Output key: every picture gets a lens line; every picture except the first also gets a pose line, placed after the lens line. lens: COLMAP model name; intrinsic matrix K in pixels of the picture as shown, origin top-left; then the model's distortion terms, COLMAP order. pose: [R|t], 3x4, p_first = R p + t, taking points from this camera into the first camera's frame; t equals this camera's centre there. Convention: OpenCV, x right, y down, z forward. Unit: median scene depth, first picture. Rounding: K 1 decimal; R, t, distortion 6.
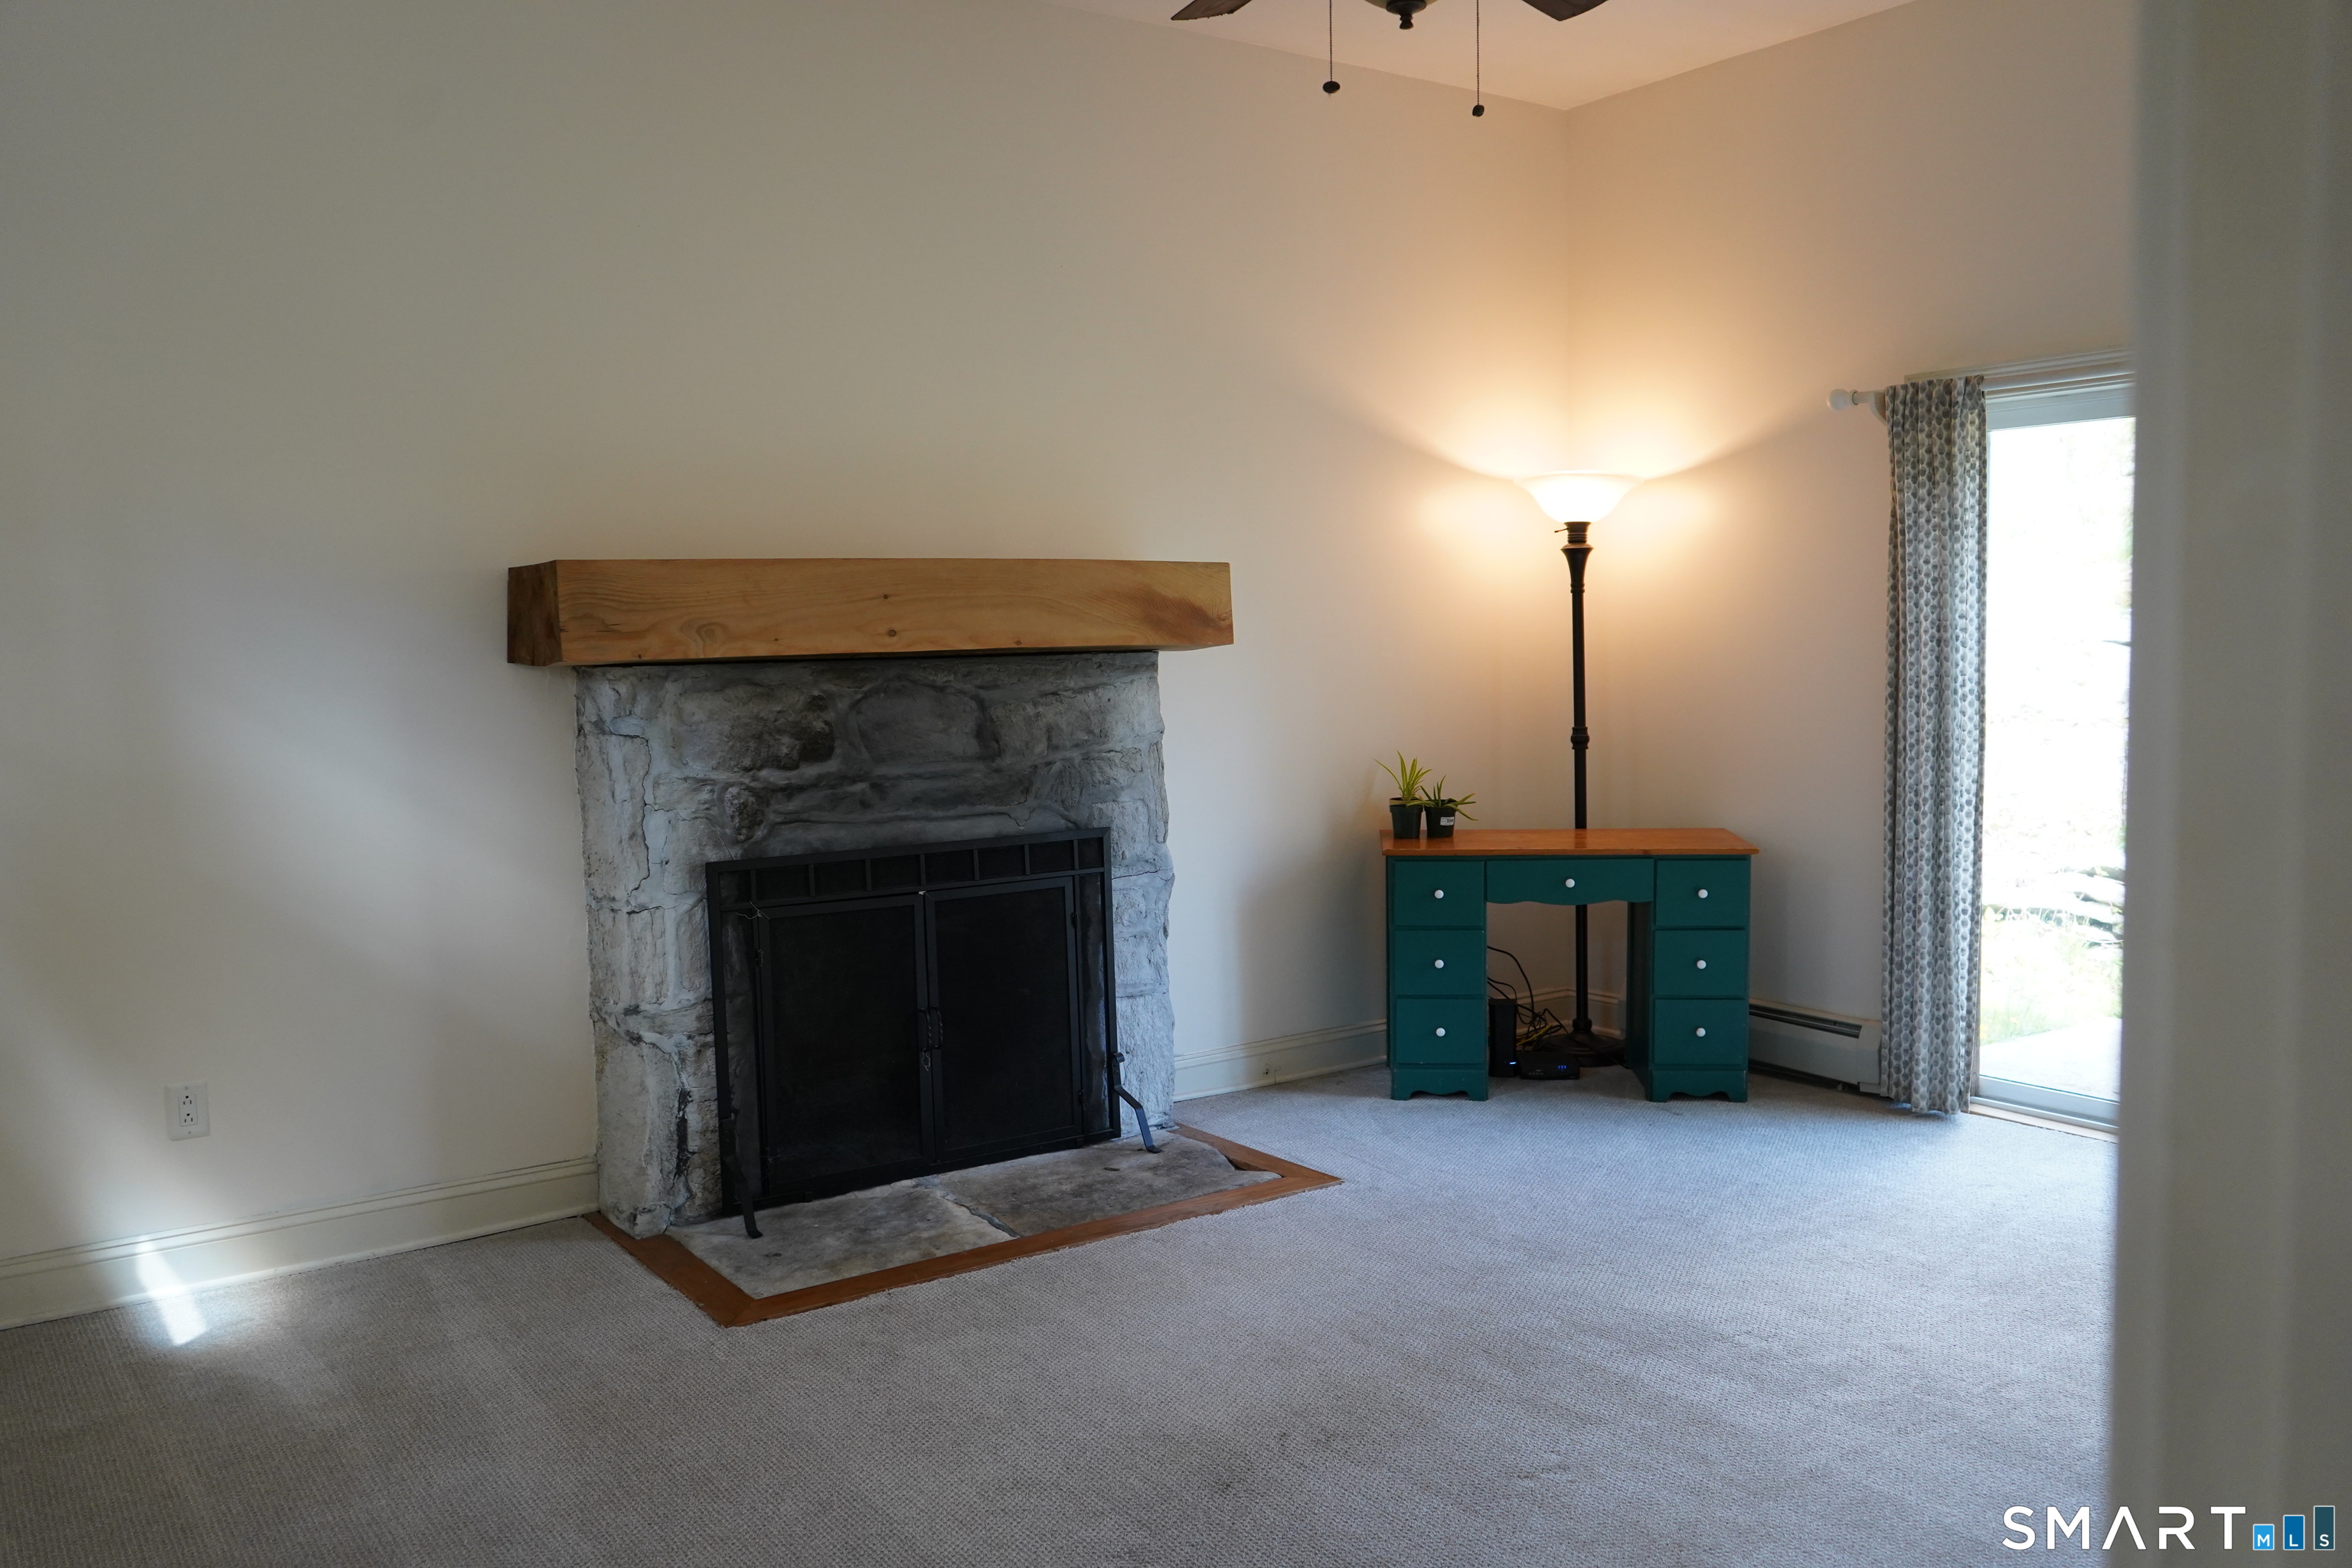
lens RADIAL K [[1871.7, 0, 1174.9], [0, 1871.7, 788.2], [0, 0, 1]] dist [-0.011204, -0.004139]
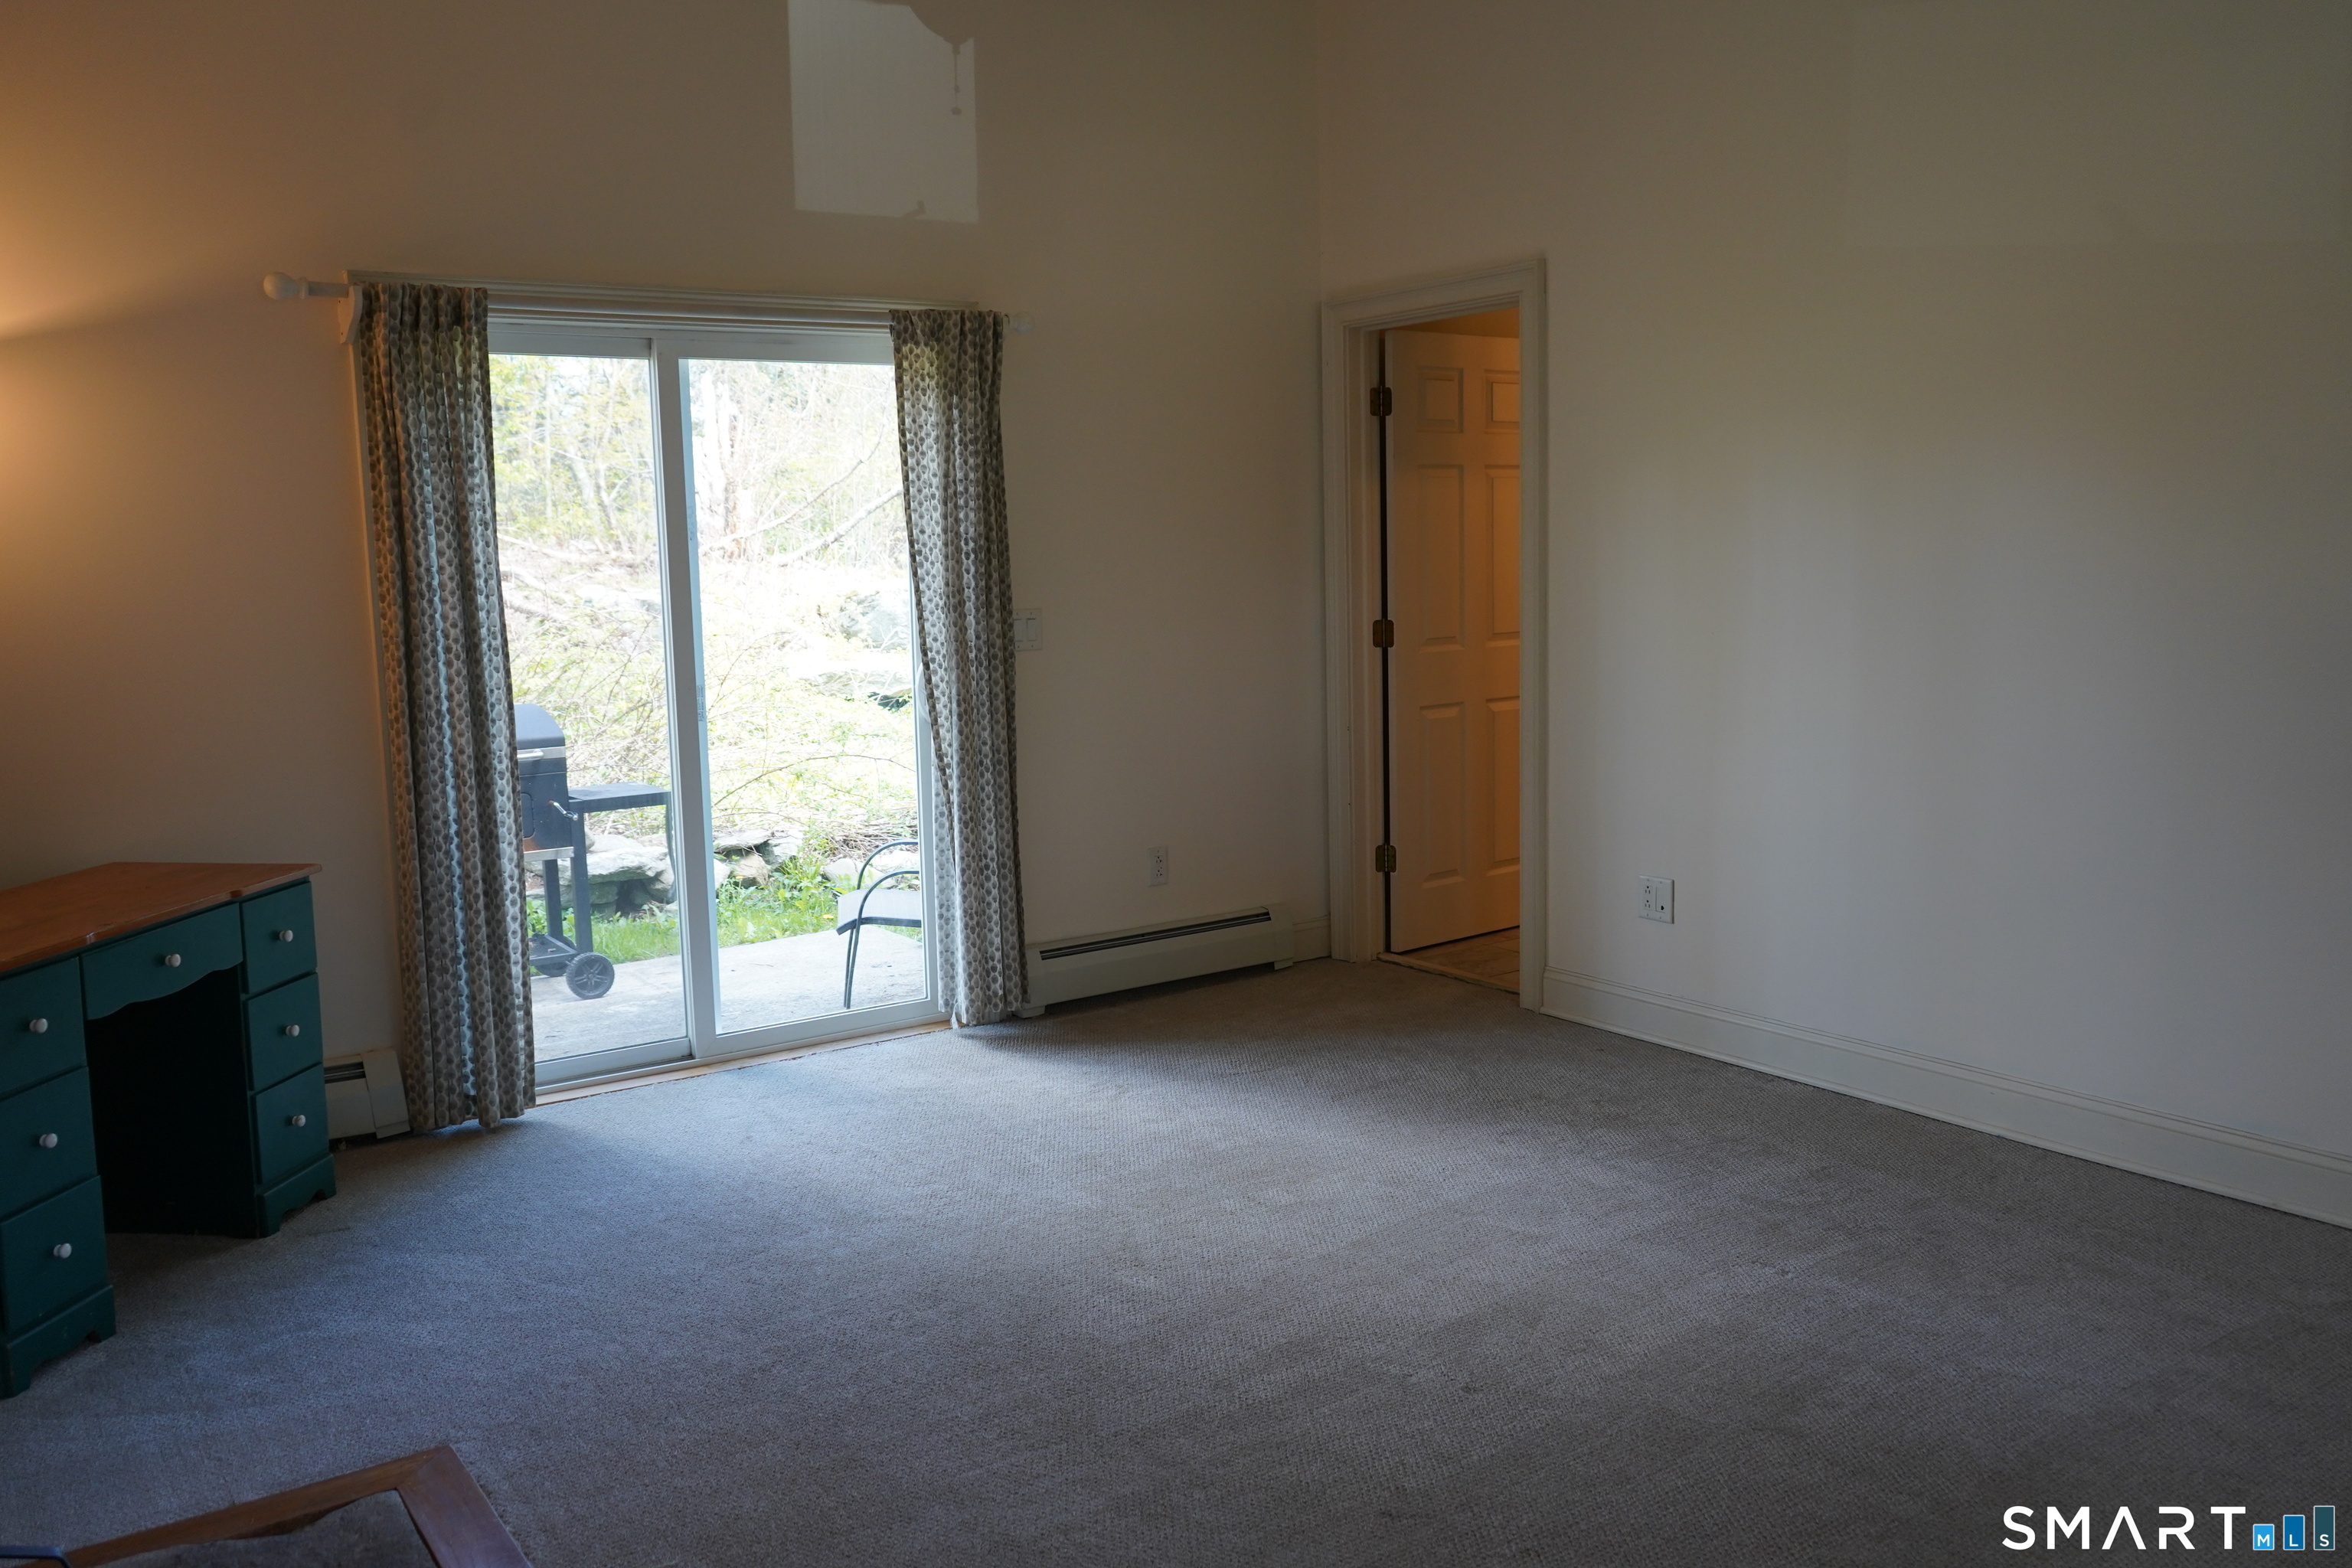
lens RADIAL K [[1871.7, 0, 1174.3], [0, 1871.7, 776.3], [0, 0, 1]] dist [-0.011204, -0.004139]
pose [[0.025142, -0.110475, 0.993561, -0.454480], [0.111877, 0.987943, 0.107020, -0.048128], [-0.993404, 0.108466, 0.037198, 0.639967]]
